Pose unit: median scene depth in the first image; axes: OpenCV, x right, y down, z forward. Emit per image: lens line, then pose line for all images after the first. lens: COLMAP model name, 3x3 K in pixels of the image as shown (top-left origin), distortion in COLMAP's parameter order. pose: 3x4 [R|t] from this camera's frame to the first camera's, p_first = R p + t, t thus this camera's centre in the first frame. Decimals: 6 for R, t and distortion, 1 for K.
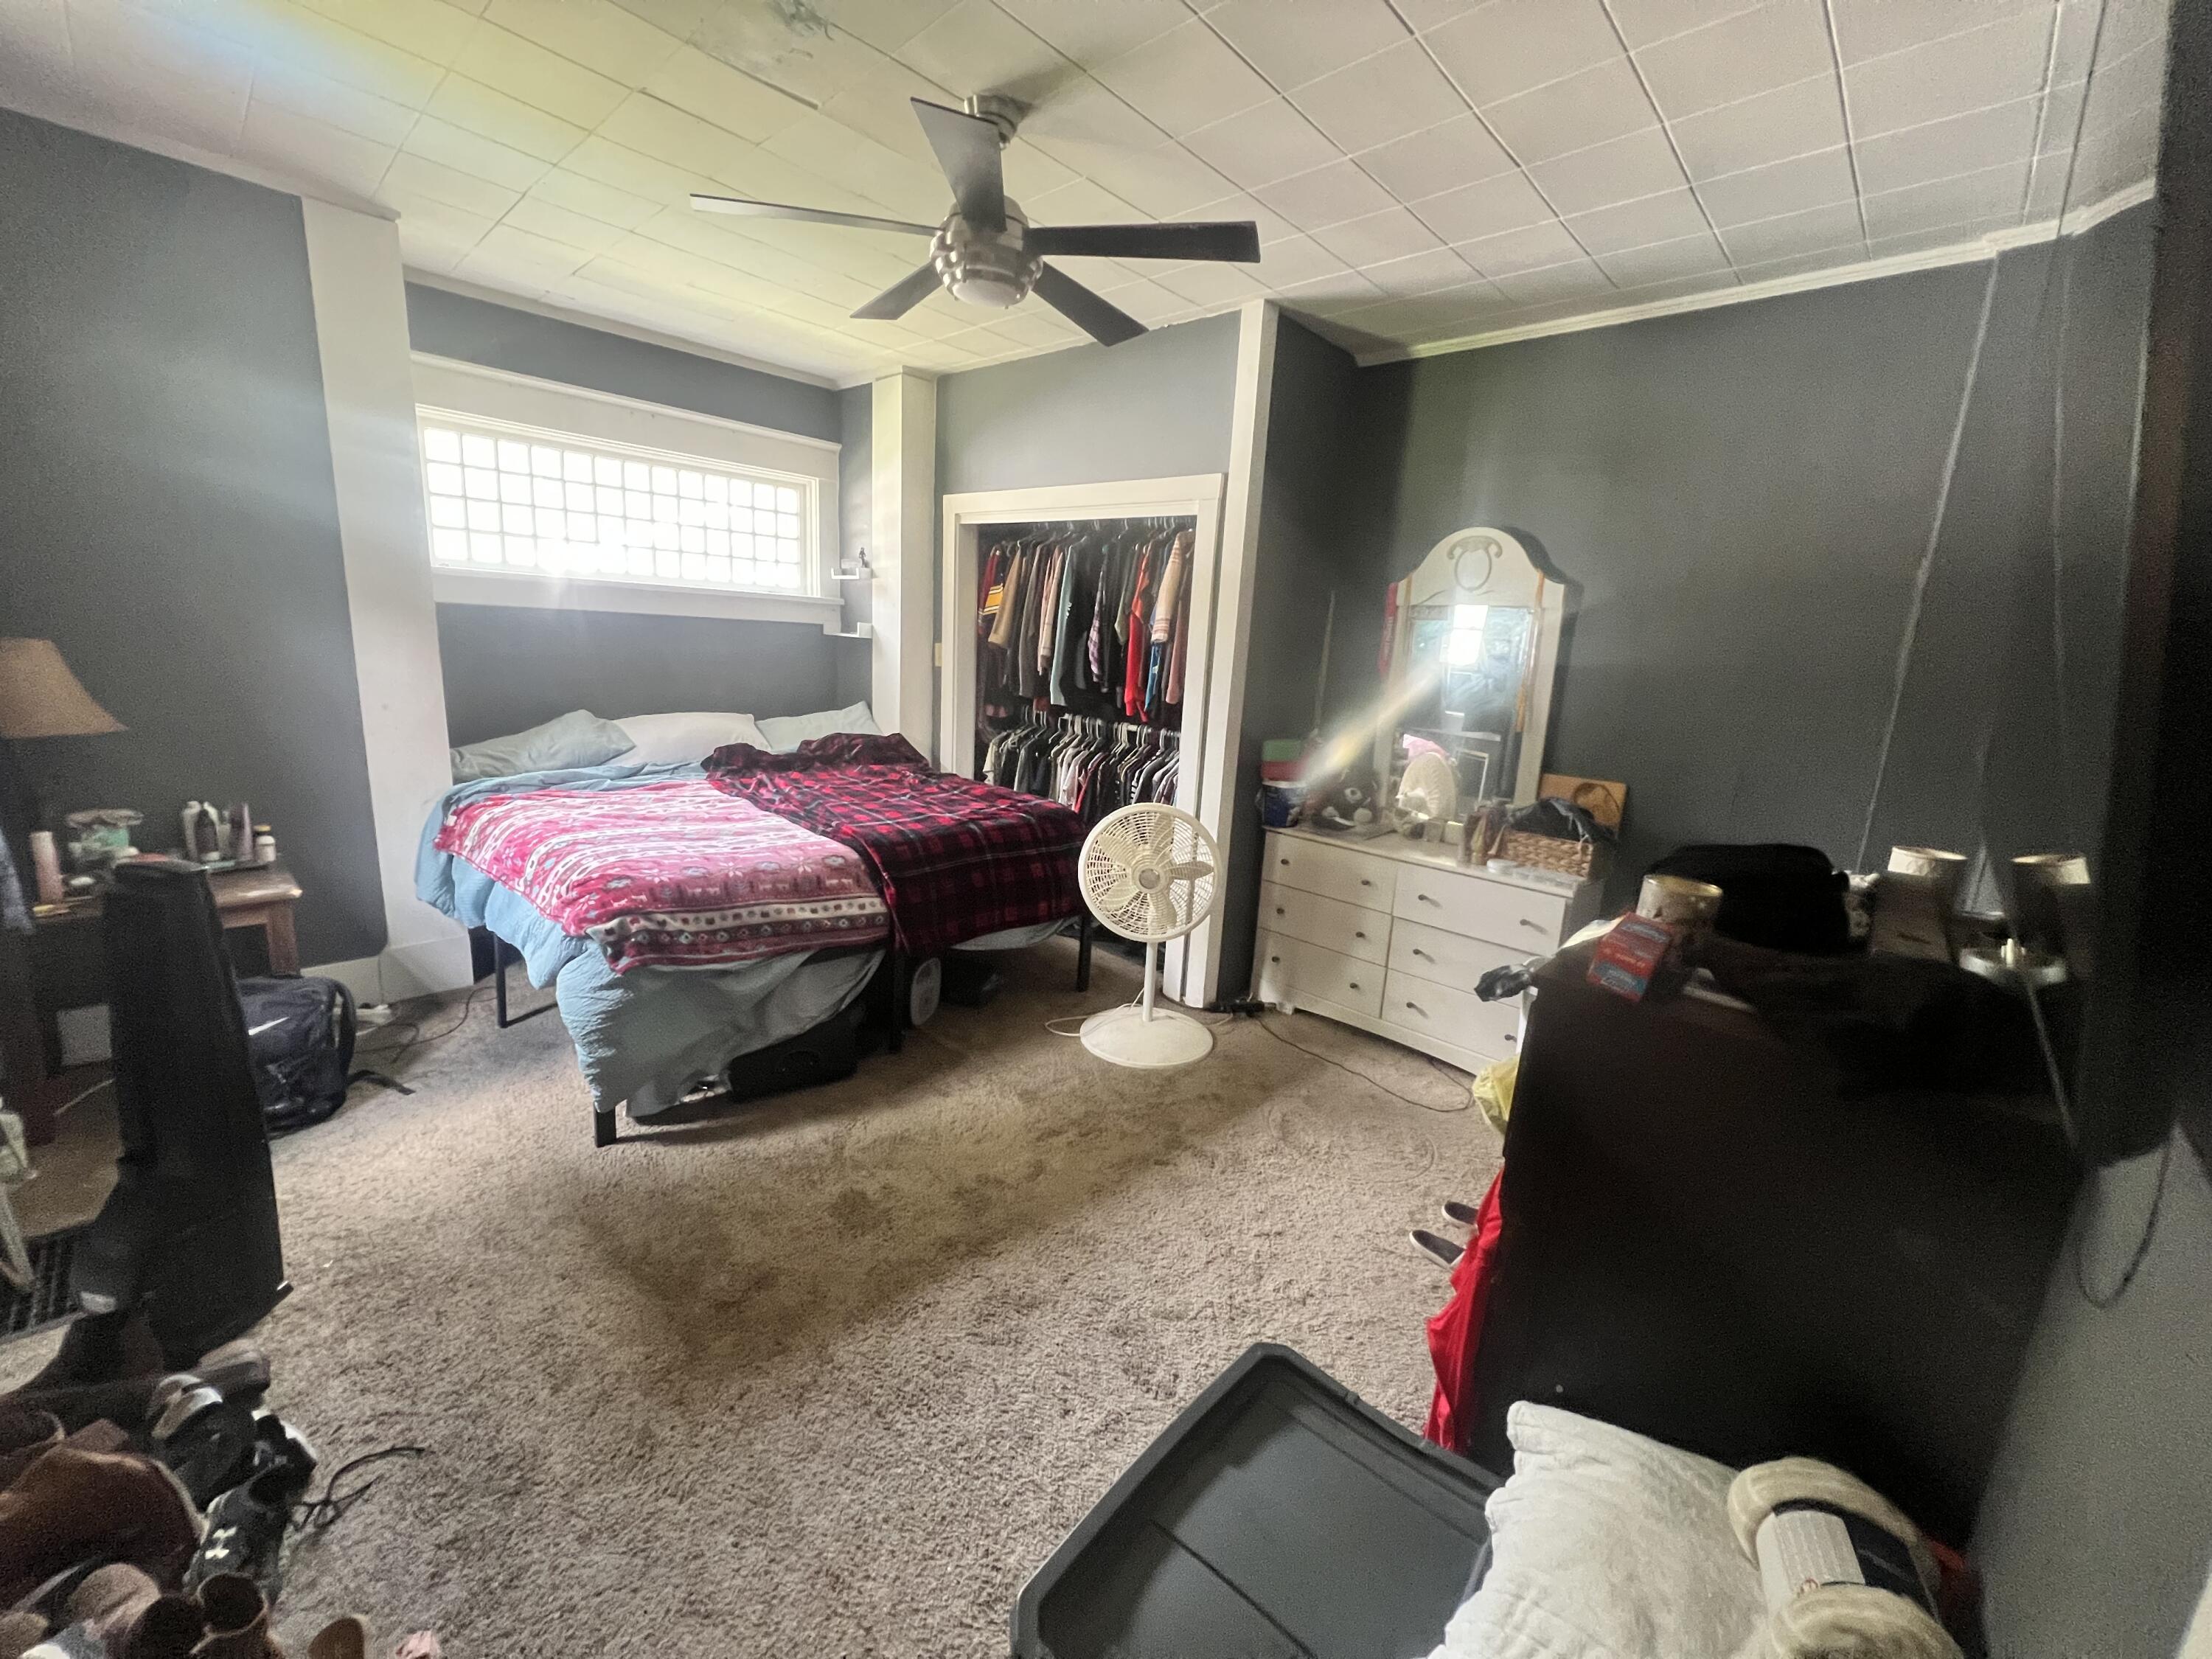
lens RADIAL K [[888.7, 0, 1101.1], [0, 888.7, 830.2], [0, 0, 1]] dist [-0.003166, -0.000045]
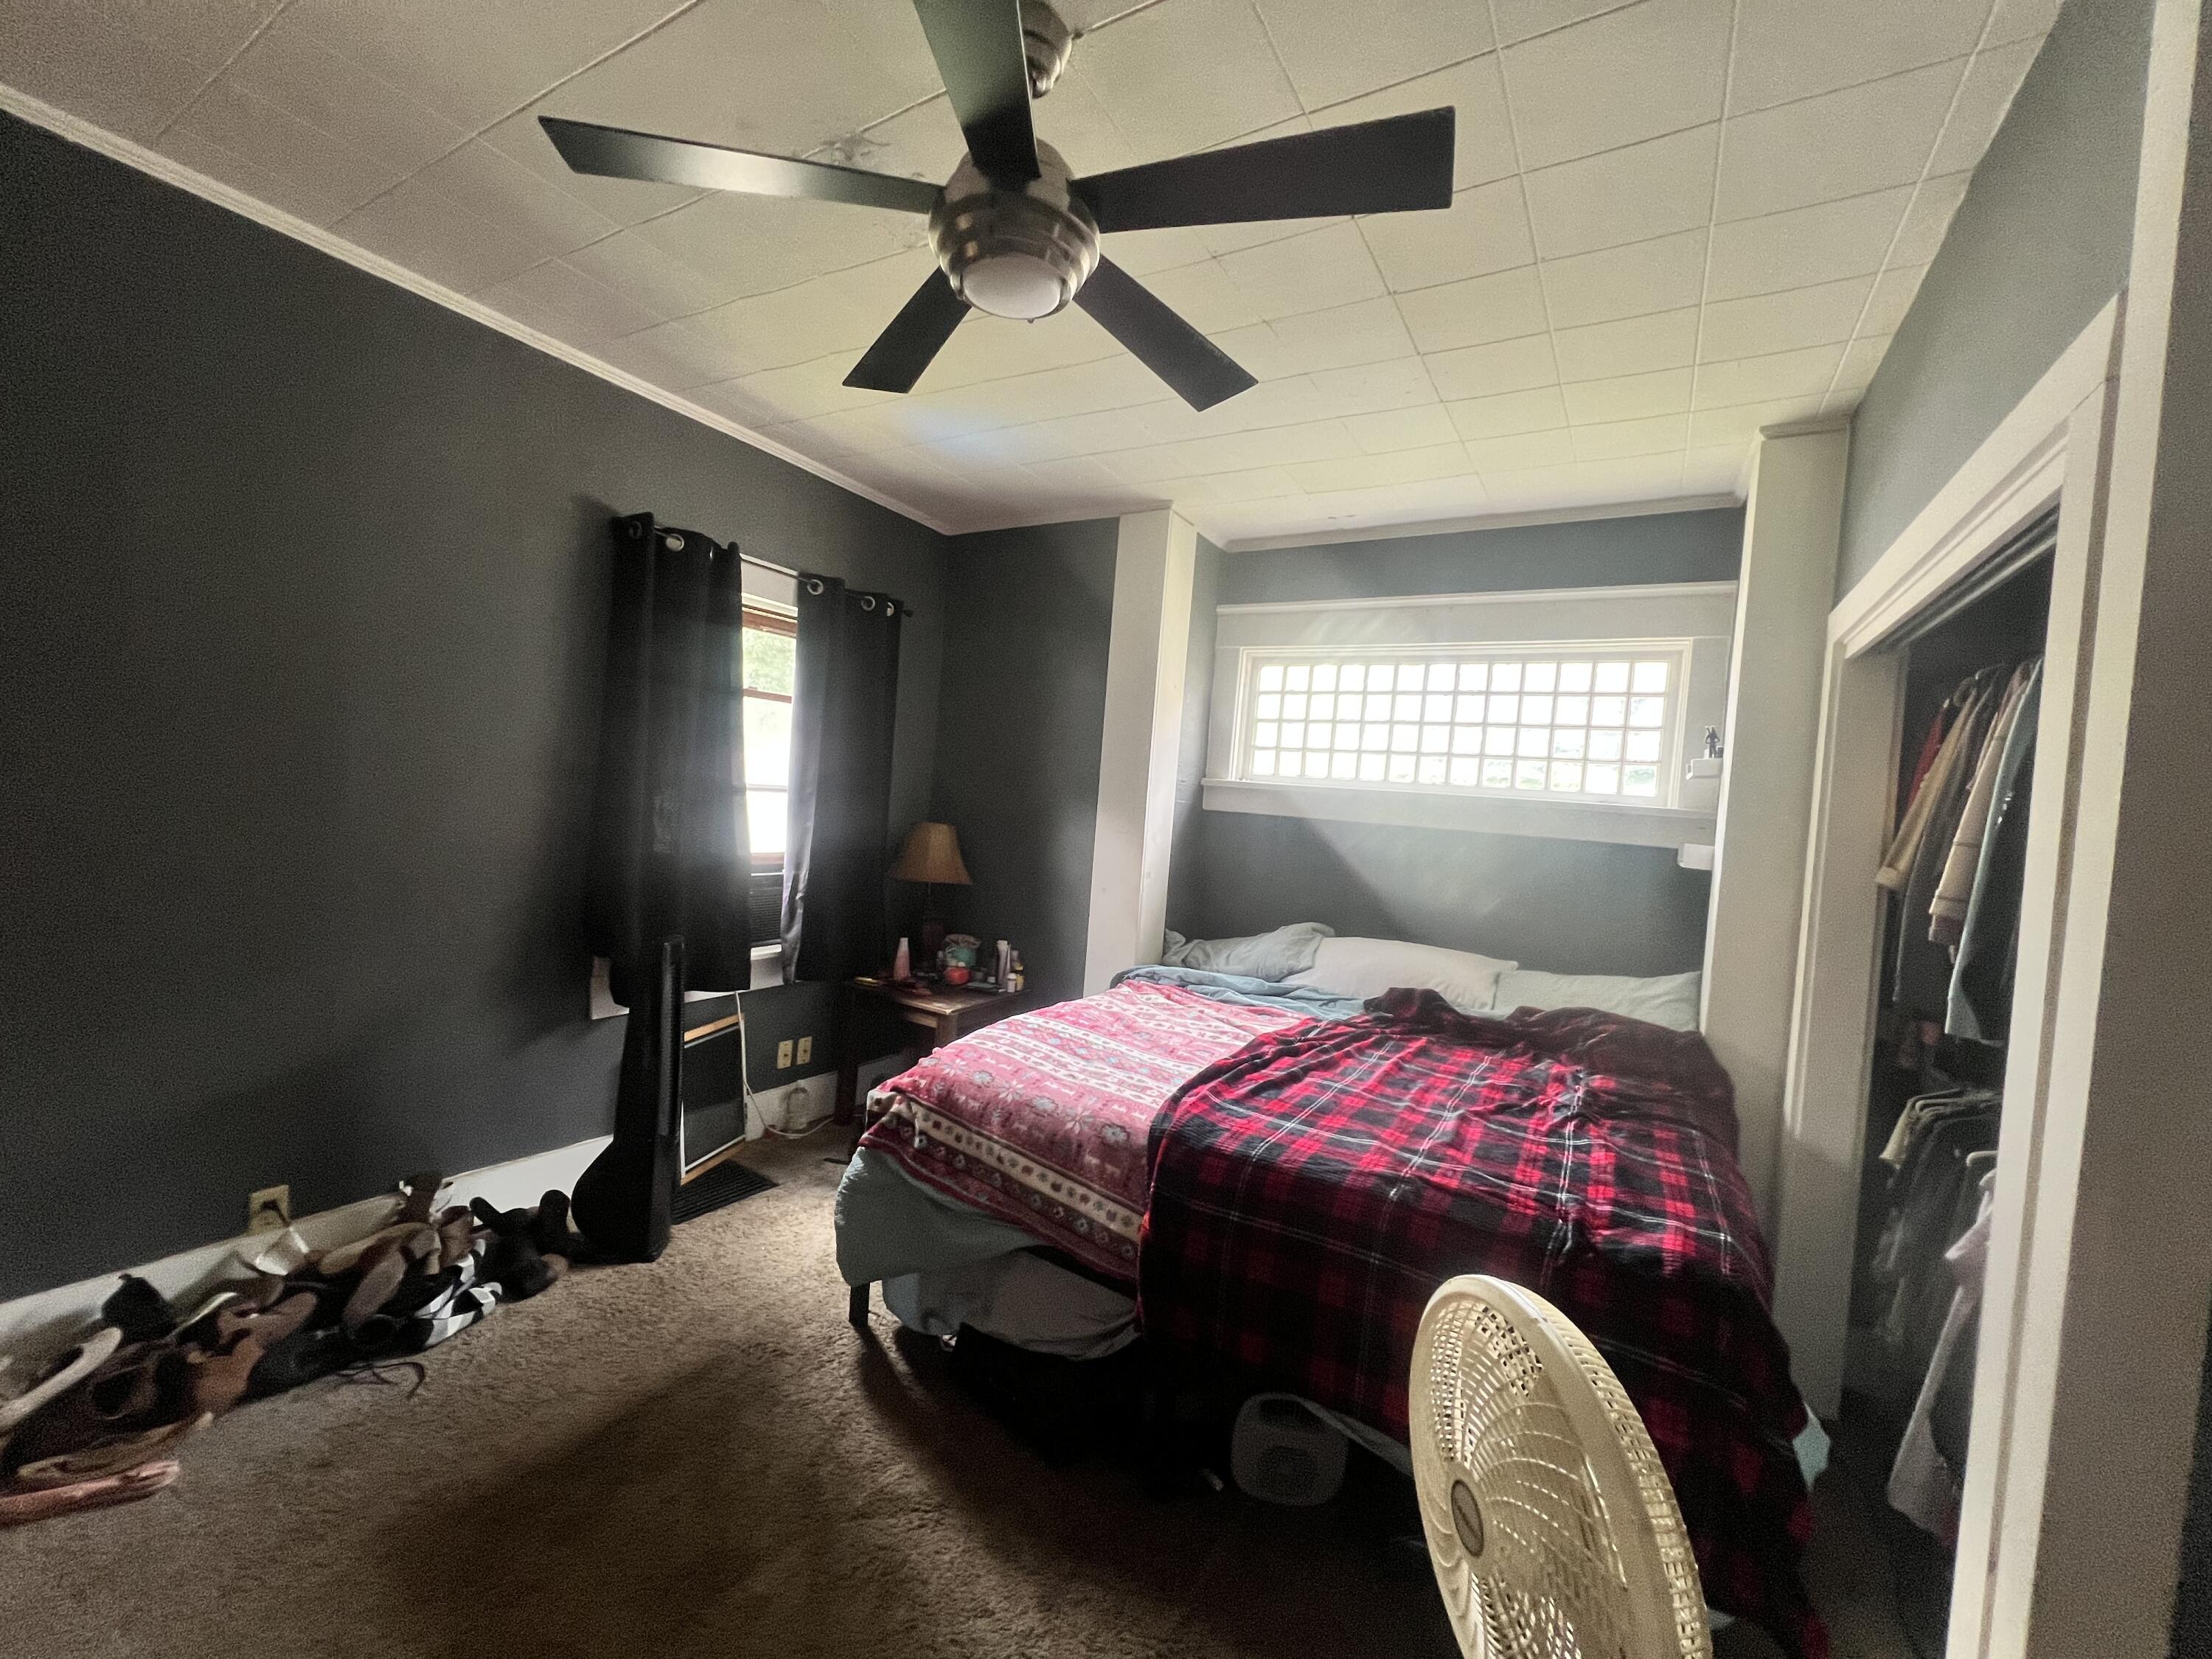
lens RADIAL K [[886.6, 0, 1105.8], [0, 886.6, 829.0], [0, 0, 1]] dist [0.001437, -0.000177]
pose [[0.211128, -0.006303, -0.977438, 0.406555], [-0.270349, 0.960593, -0.064590, -0.158213], [0.939328, 0.277886, 0.201104, 0.819960]]
